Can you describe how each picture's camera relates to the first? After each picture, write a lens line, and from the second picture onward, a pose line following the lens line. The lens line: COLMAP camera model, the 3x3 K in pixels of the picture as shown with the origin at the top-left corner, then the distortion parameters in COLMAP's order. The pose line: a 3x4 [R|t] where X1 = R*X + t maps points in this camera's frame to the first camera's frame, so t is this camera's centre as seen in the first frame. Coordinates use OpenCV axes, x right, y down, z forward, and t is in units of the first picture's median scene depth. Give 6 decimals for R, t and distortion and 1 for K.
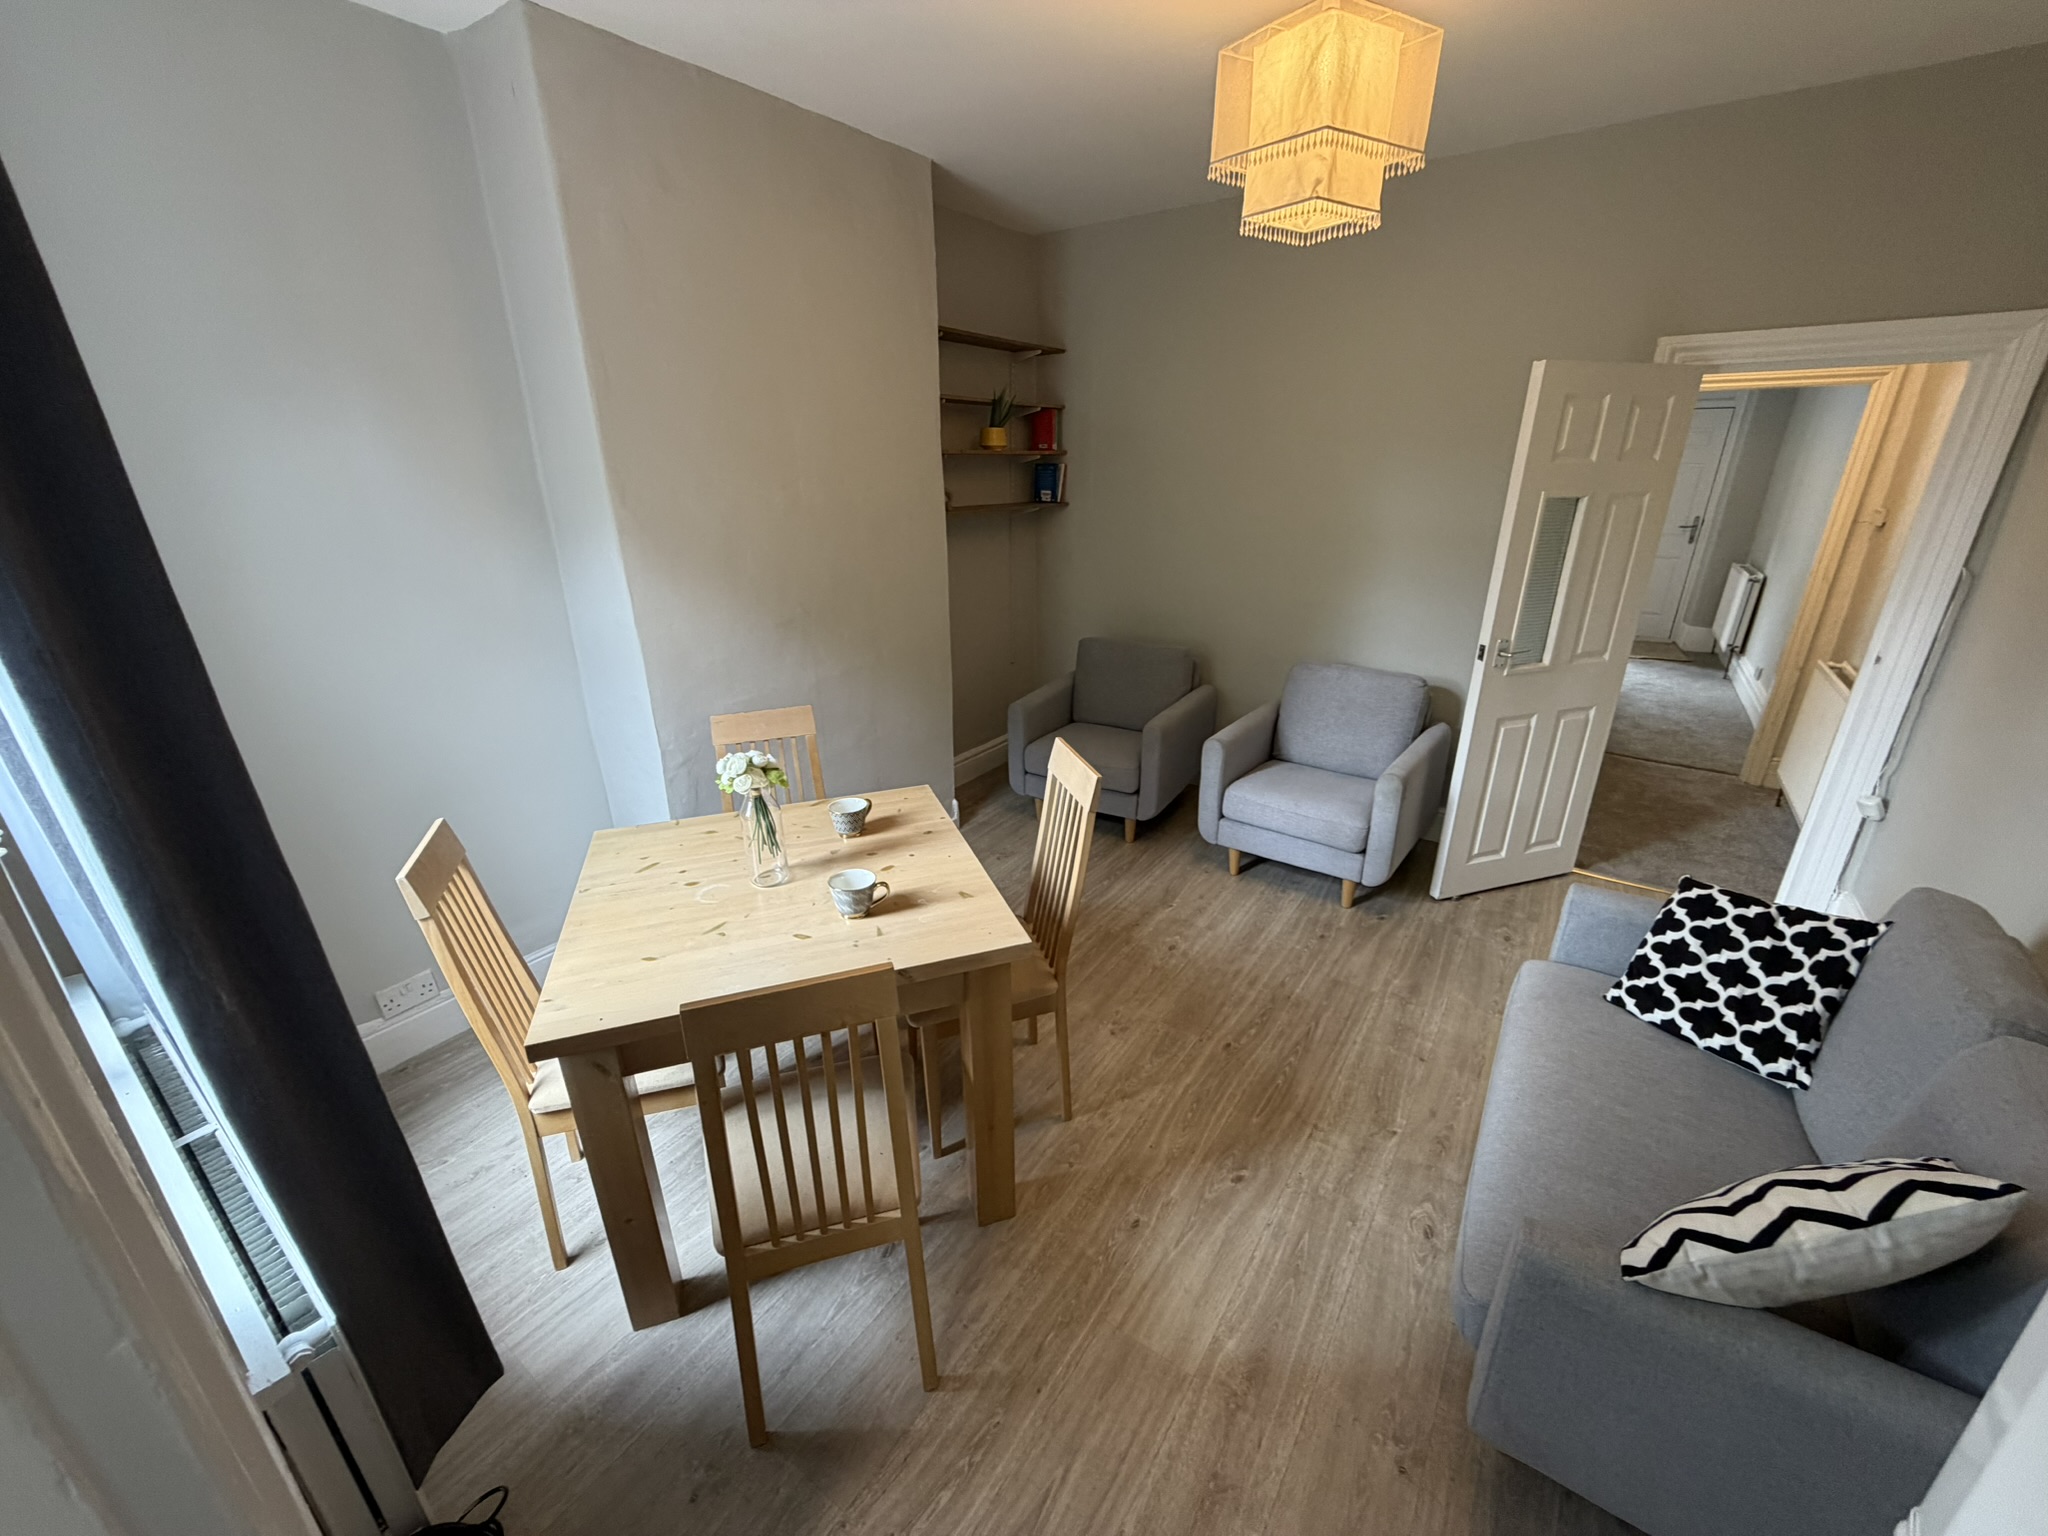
lens RADIAL K [[814.2, 0, 1022.2], [0, 814.2, 770.5], [0, 0, 1]] dist [0.000154, 0.000442]
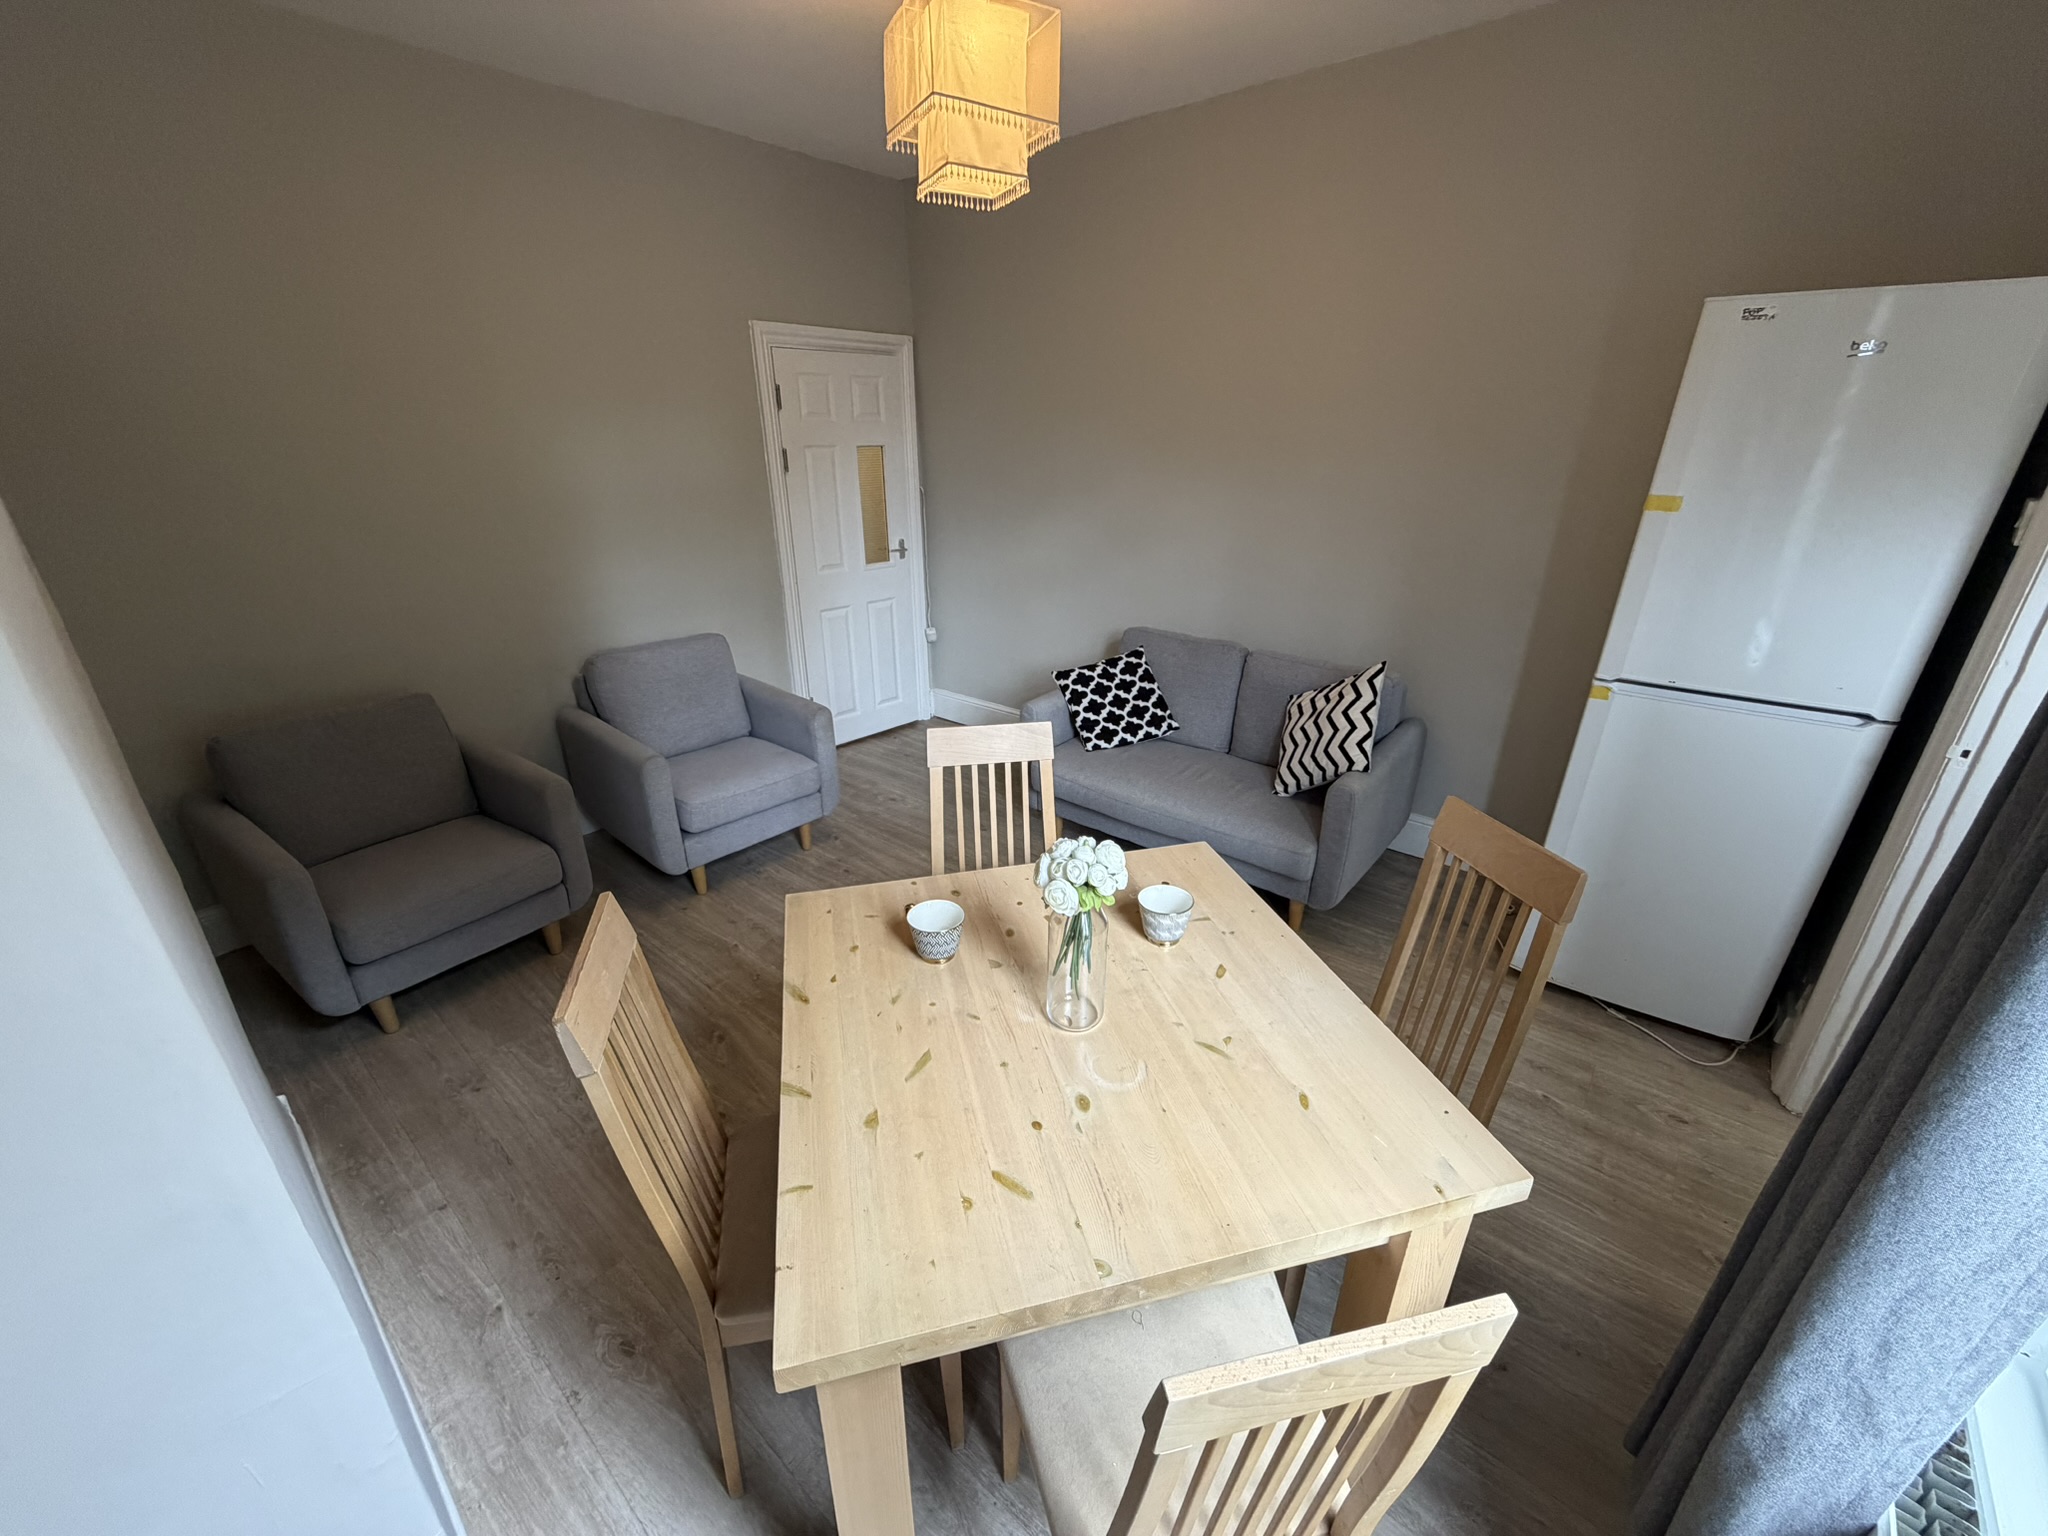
lens RADIAL K [[814.2, 0, 1023.9], [0, 814.2, 773.8], [0, 0, 1]] dist [0.000154, 0.000442]
pose [[0.081048, -0.381897, 0.920644, -0.830263], [0.353369, 0.874693, 0.331727, -0.271708], [-0.931966, 0.298442, 0.205842, 0.809454]]
